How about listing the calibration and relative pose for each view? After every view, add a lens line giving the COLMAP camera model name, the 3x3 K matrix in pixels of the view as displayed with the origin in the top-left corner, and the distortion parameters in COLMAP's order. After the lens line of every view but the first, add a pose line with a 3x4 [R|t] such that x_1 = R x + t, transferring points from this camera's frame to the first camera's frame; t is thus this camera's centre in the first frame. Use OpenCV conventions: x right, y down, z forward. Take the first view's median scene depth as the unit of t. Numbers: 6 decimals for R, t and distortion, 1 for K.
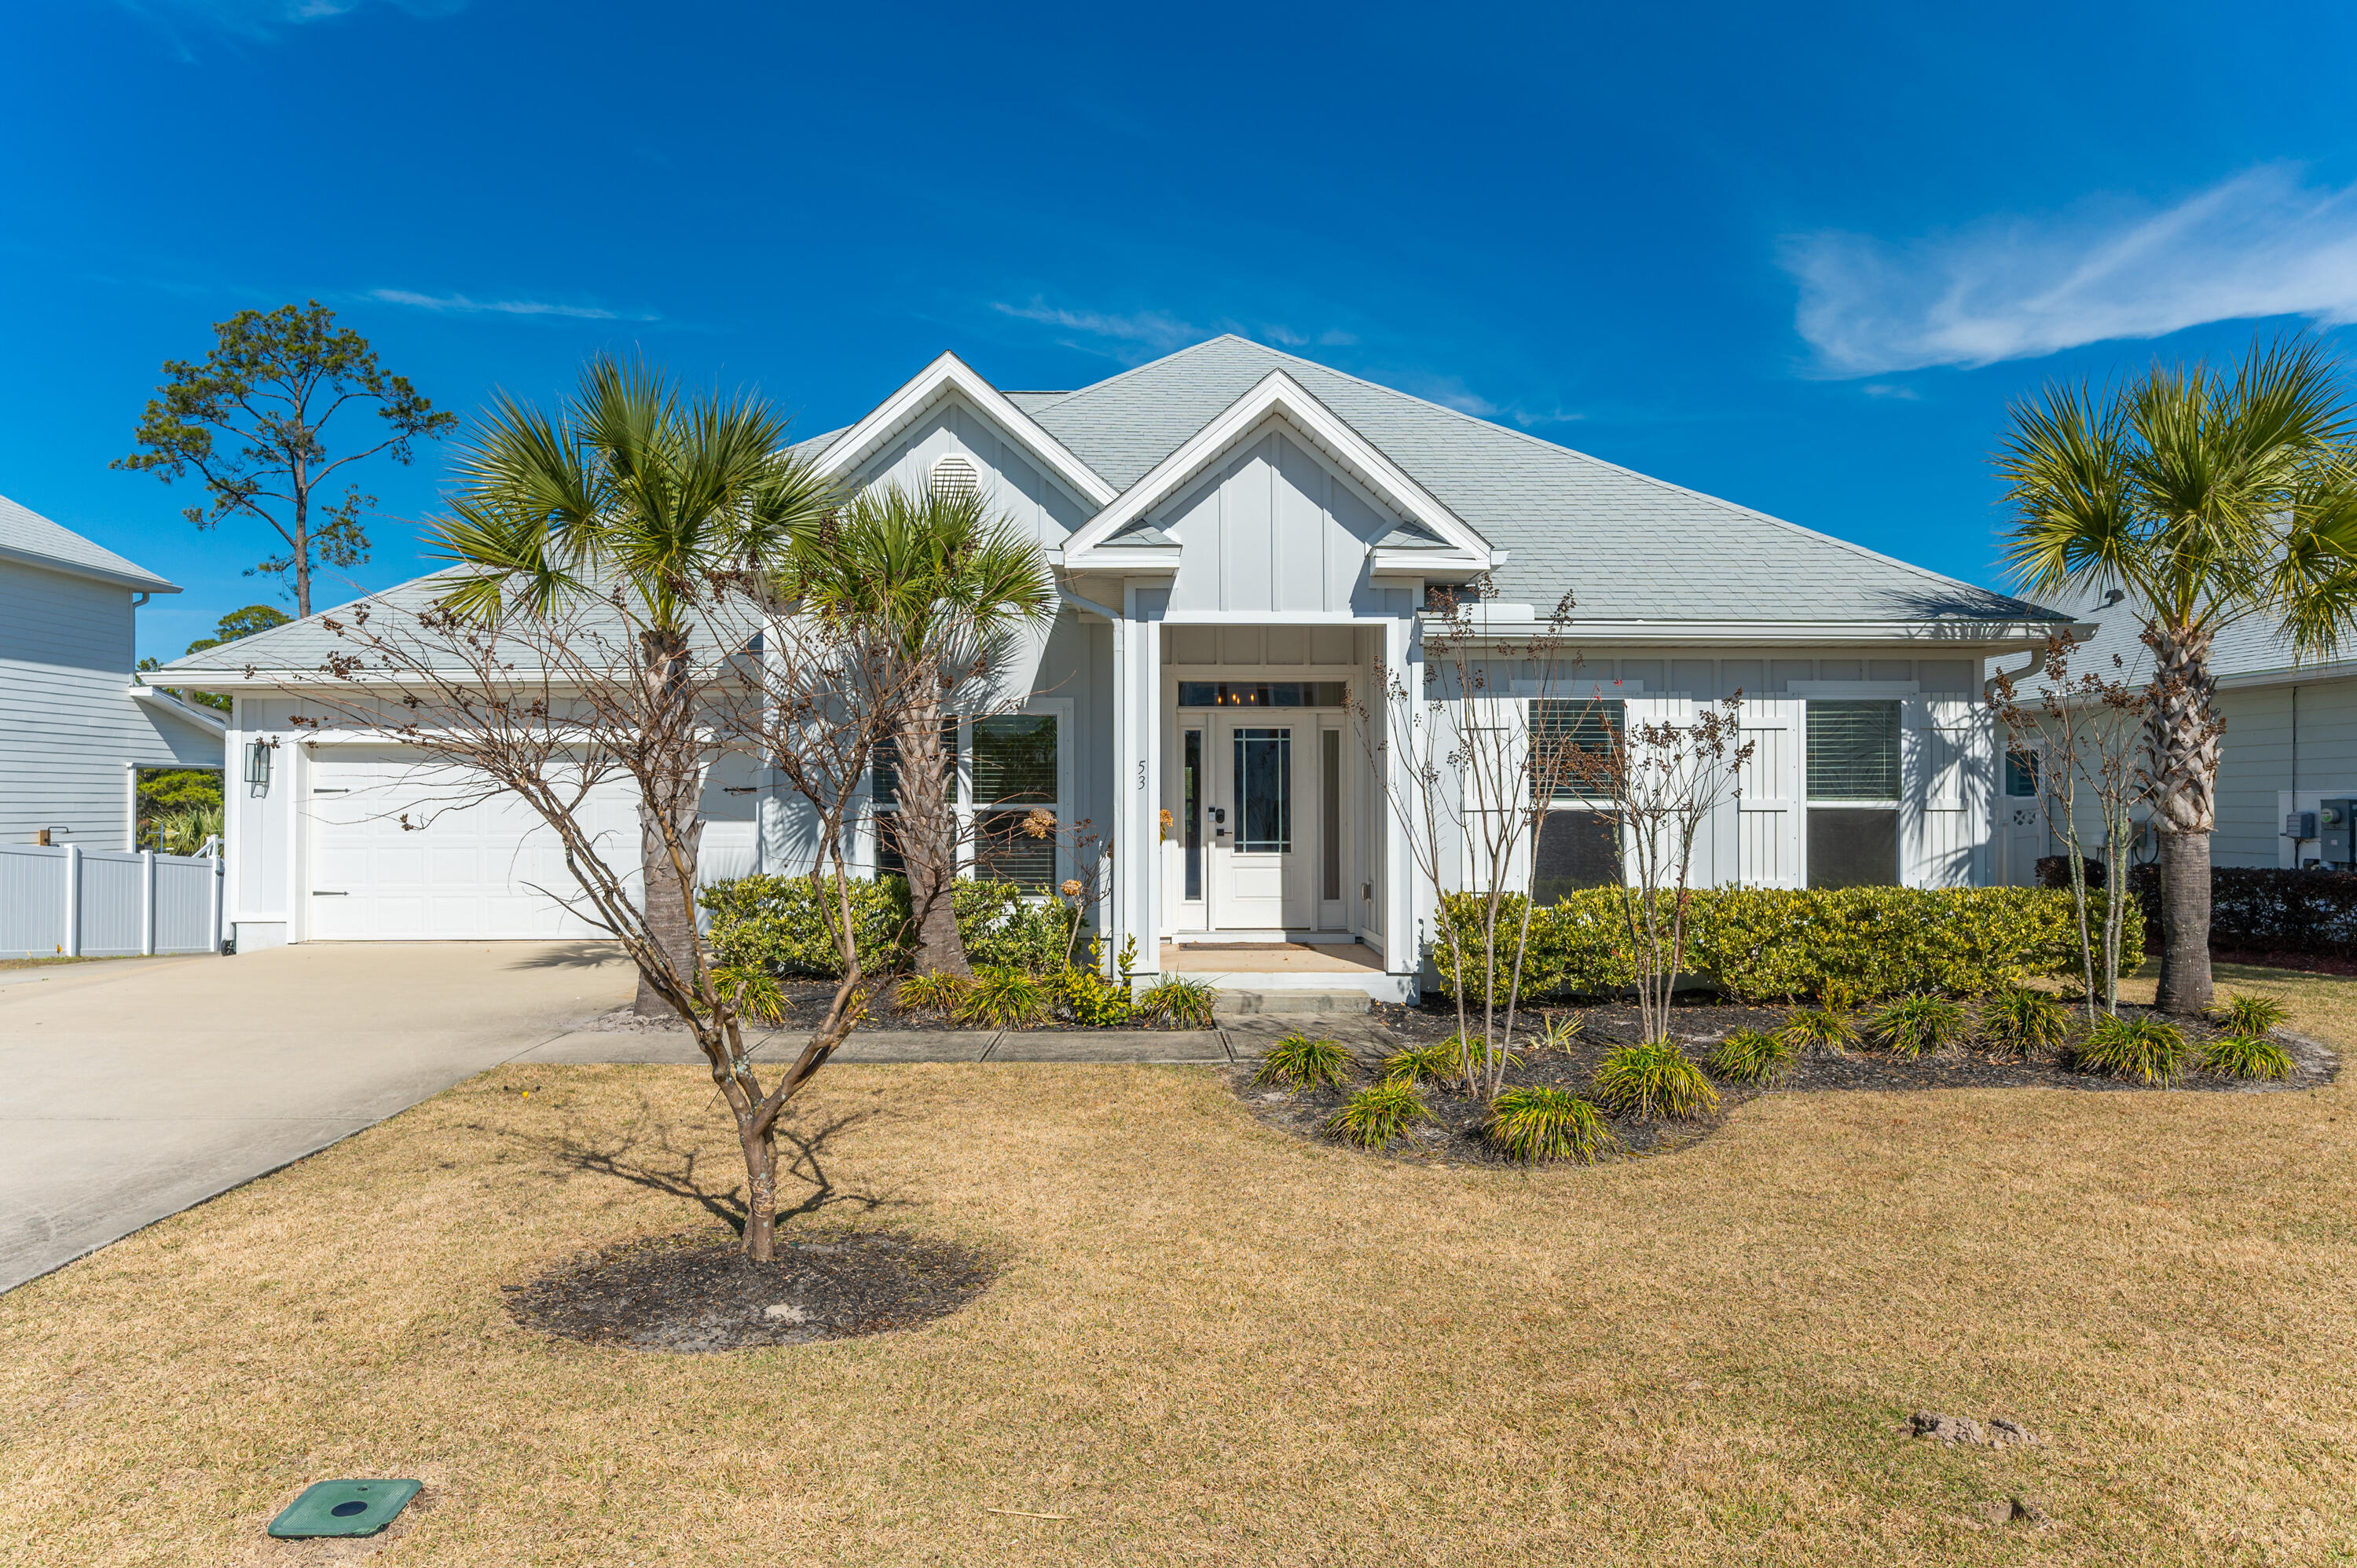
lens RADIAL K [[1463.9, 0, 1178.5], [0, 1463.9, 794.3], [0, 0, 1]] dist [0.005387, -0.002601]
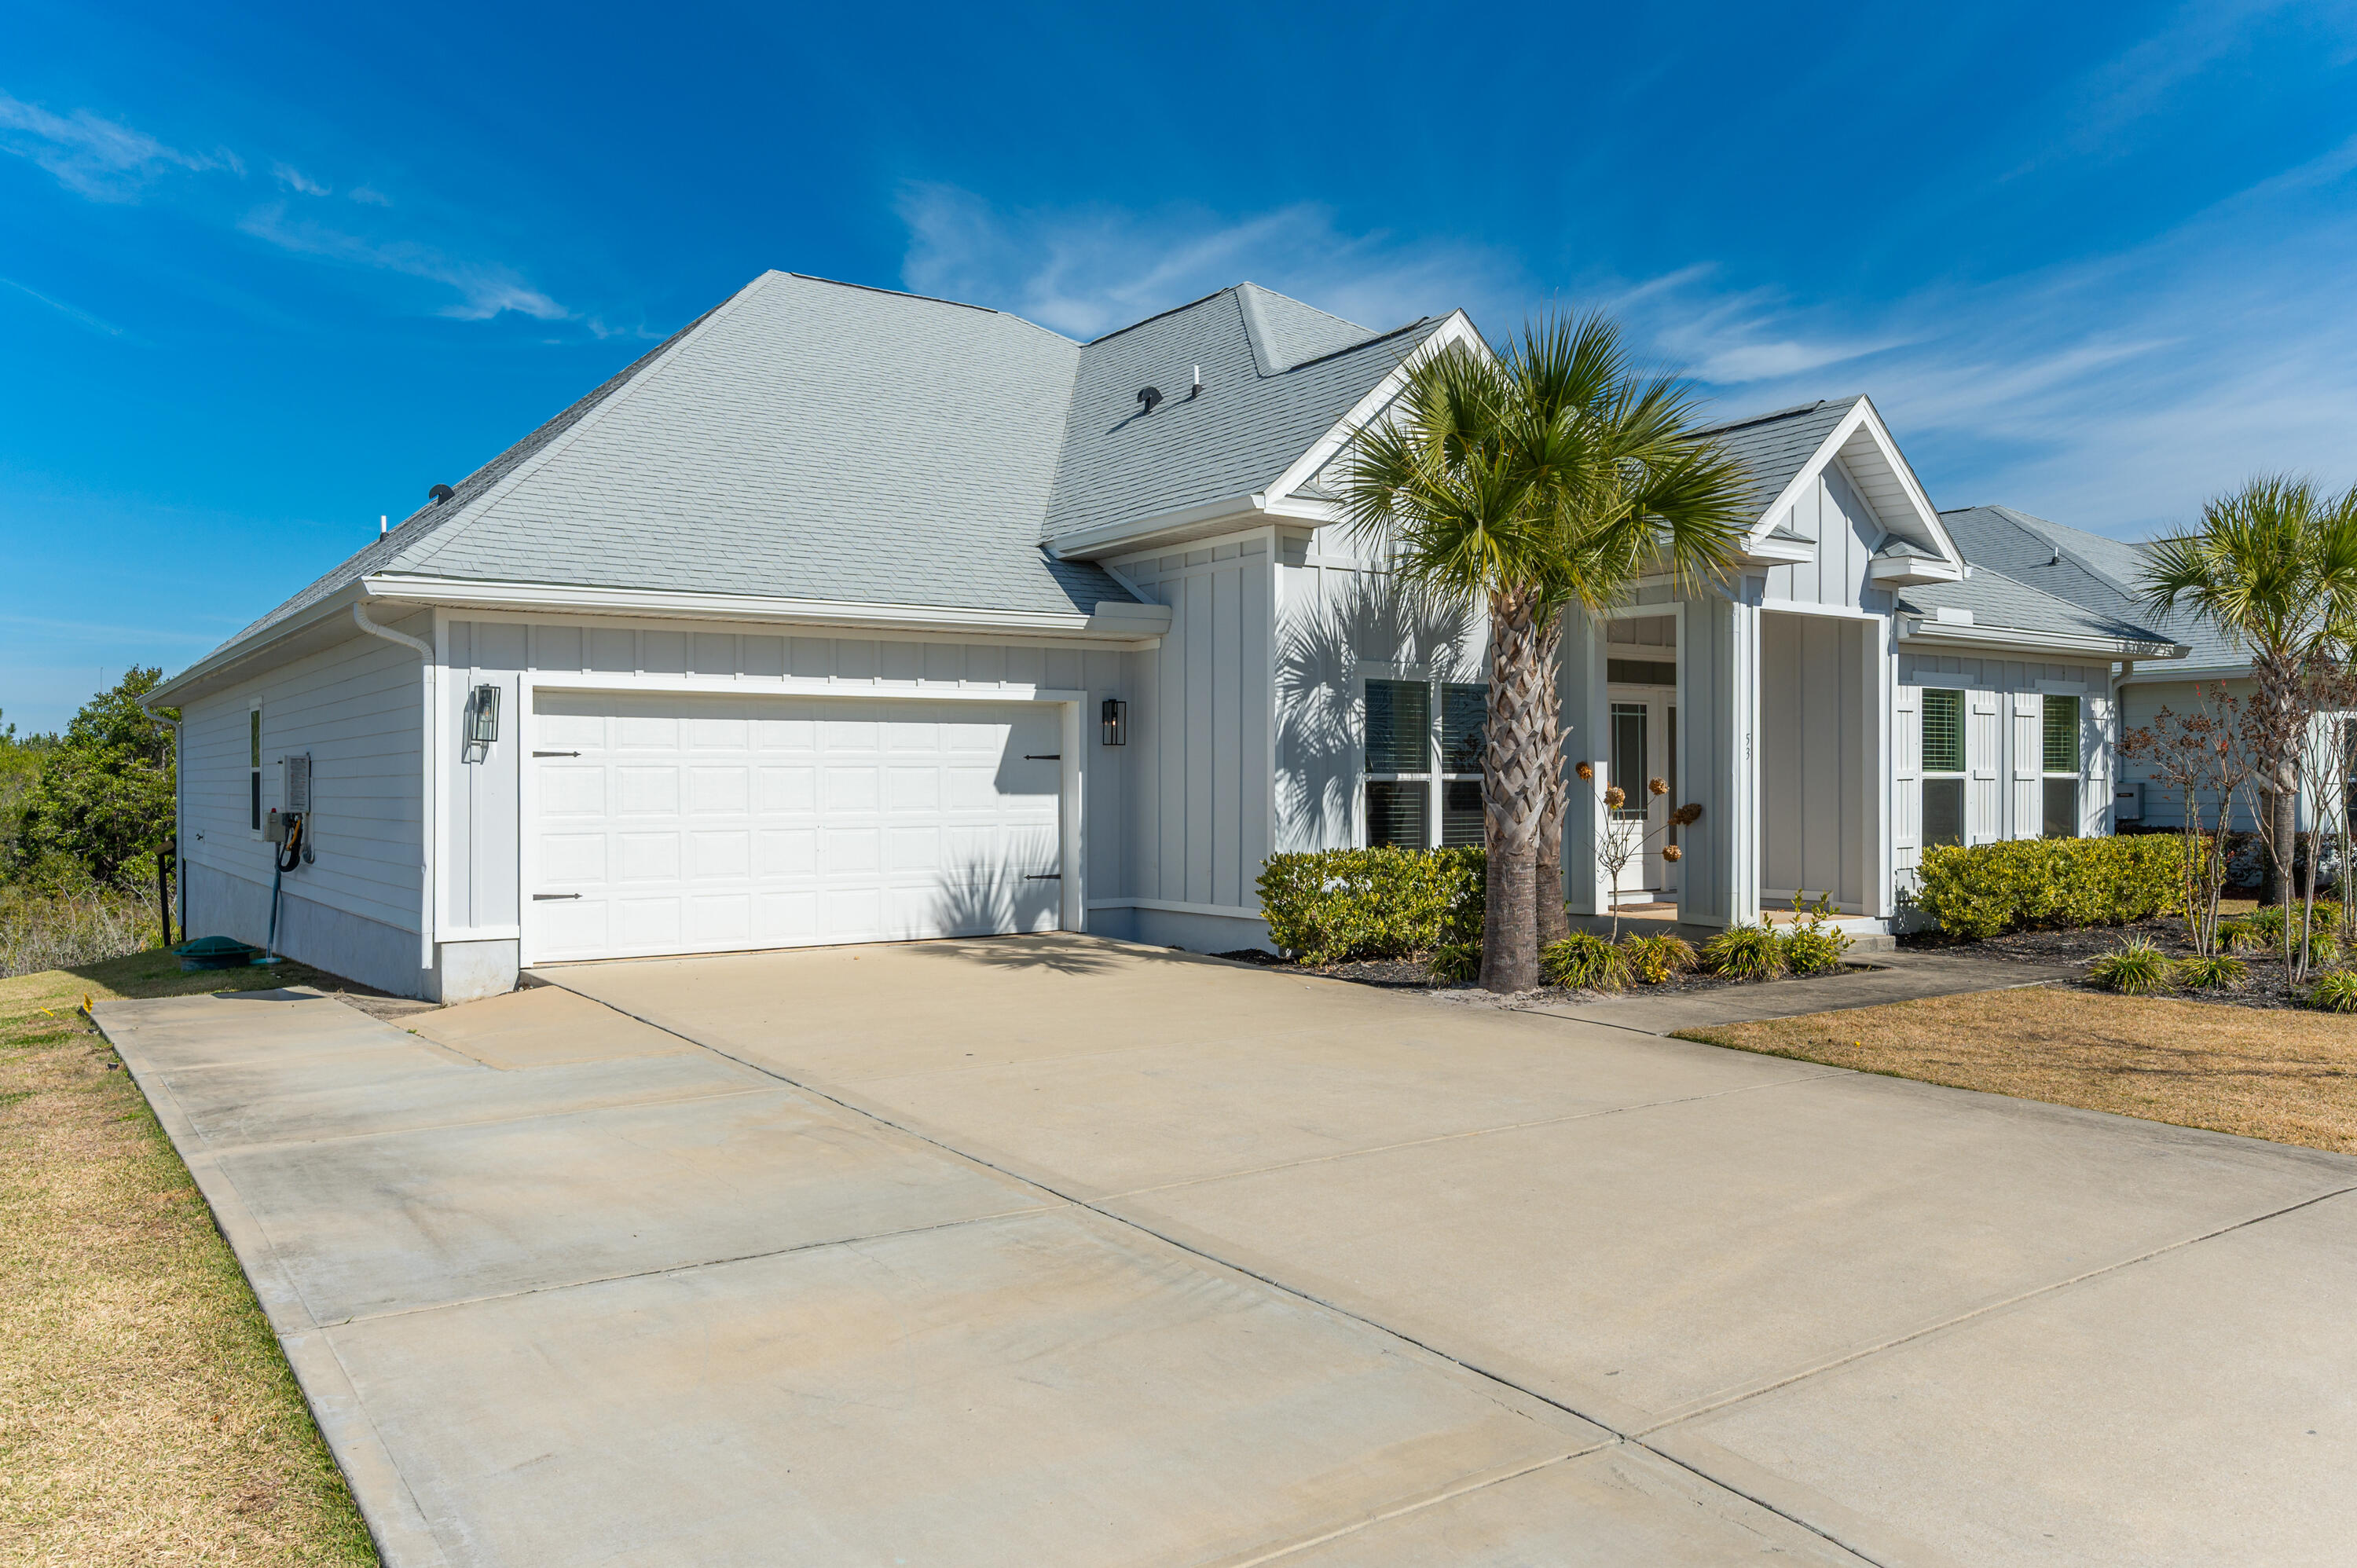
lens RADIAL K [[1661.5, 0, 1170.7], [0, 1661.5, 781.6], [0, 0, 1]] dist [-0.009928, -0.002585]
pose [[0.835628, -0.000309, 0.549296, -1.025774], [-0.003998, 0.999970, 0.006644, 0.006041], [-0.549282, -0.007748, 0.835601, 0.192773]]
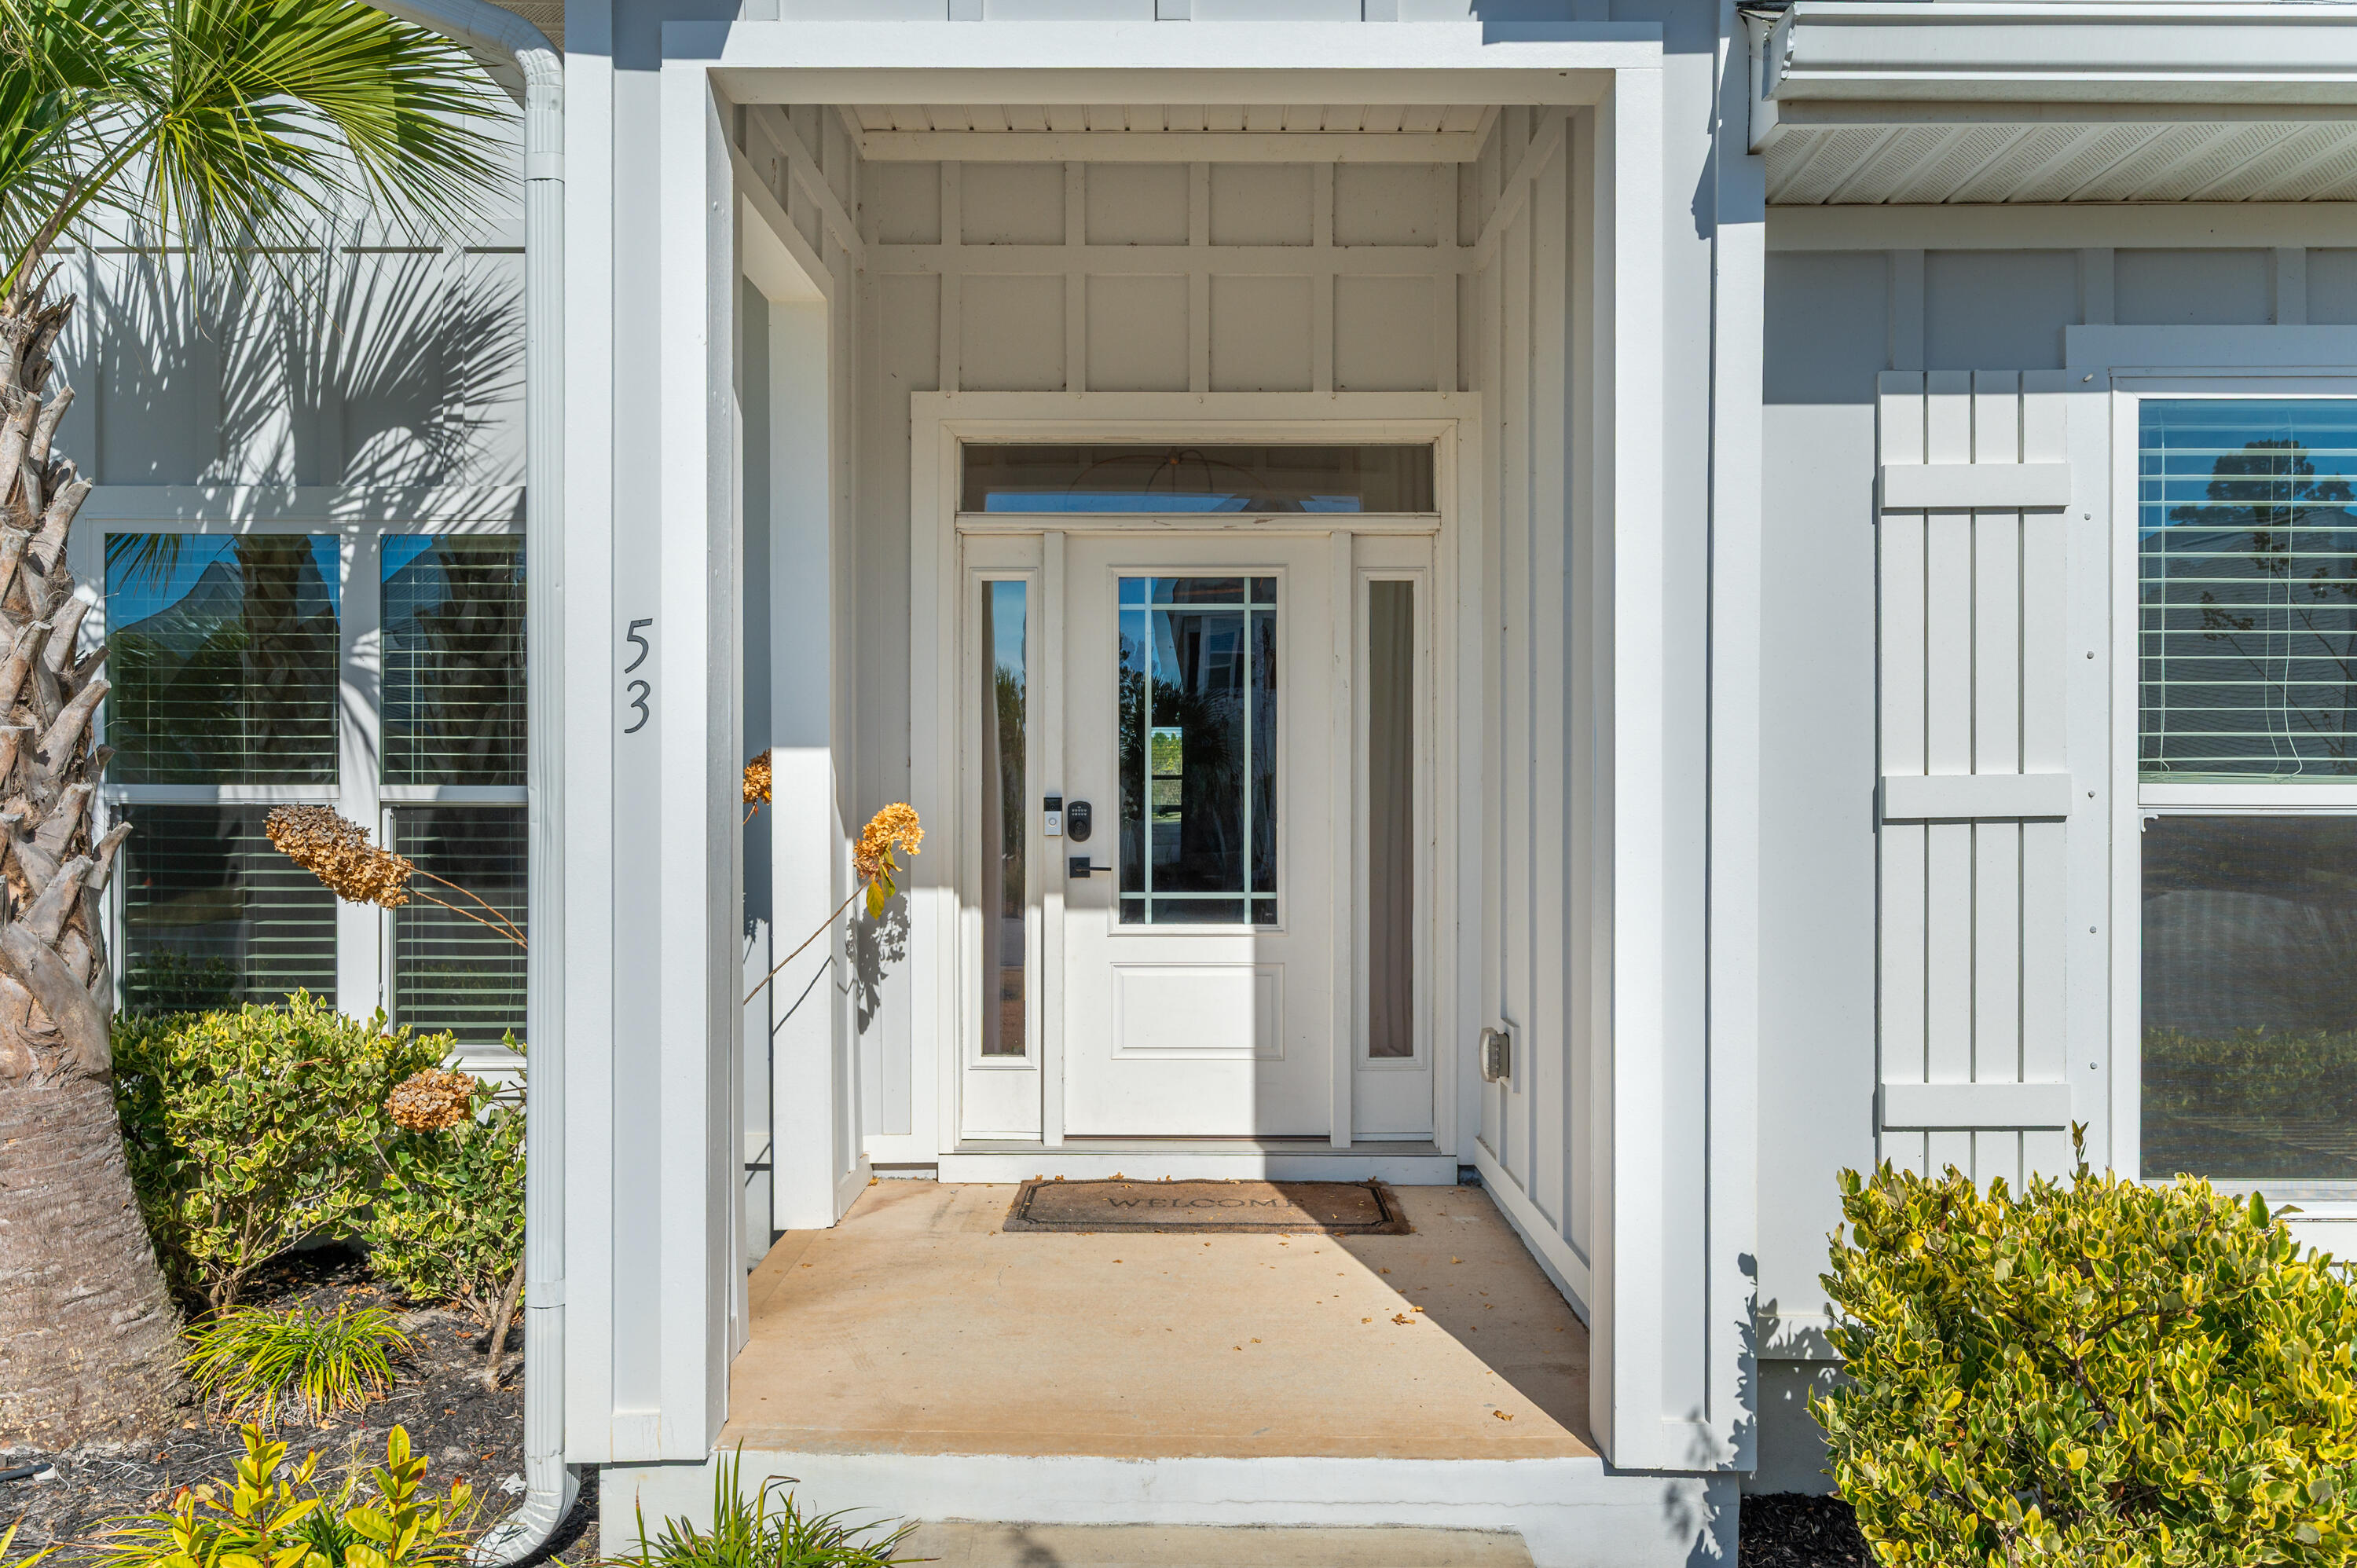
lens RADIAL K [[1613.1, 0, 1175.8], [0, 1613.1, 786.0], [0, 0, 1]] dist [-0.020691, 0.002555]
pose [[0.999485, 0.004178, -0.031817, 0.073931], [-0.003896, 0.999952, 0.008937, 0.002942], [0.031853, -0.008809, 0.999454, 0.697607]]
